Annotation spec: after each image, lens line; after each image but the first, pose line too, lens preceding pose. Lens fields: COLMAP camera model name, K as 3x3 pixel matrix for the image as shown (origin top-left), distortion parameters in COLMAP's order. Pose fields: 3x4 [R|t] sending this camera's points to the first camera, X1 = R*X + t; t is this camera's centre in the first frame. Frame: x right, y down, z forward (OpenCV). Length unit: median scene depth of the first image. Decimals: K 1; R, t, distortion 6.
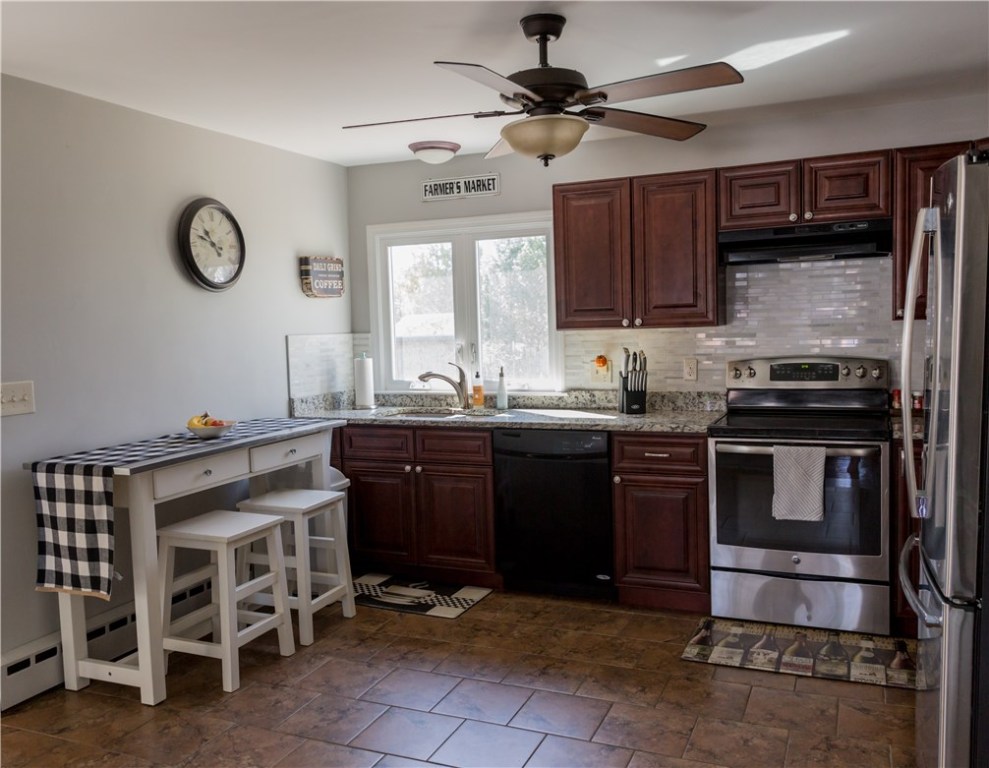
lens RADIAL K [[827.8, 0, 494.9], [0, 827.8, 387.3], [0, 0, 1]] dist [0.002205, 0.000702]
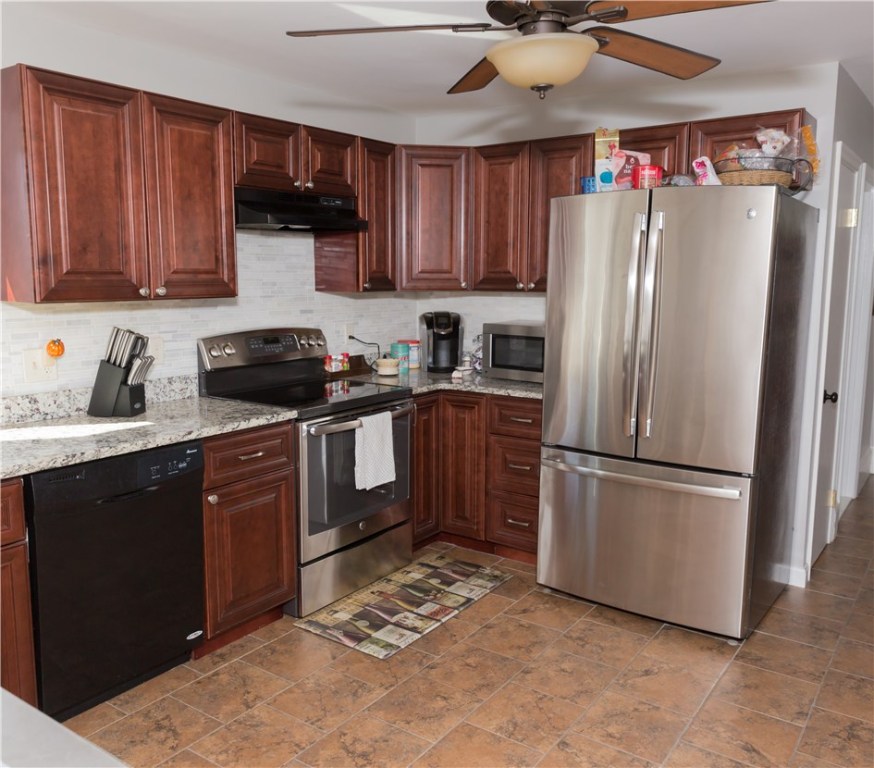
lens RADIAL K [[769.4, 0, 437.1], [0, 769.4, 379.4], [0, 0, 1]] dist [0.012797, -0.003178]
pose [[0.209067, -0.103674, 0.972390, -0.554226], [0.072399, 0.993276, 0.090335, -0.053623], [-0.975218, 0.051514, 0.215167, 0.732113]]
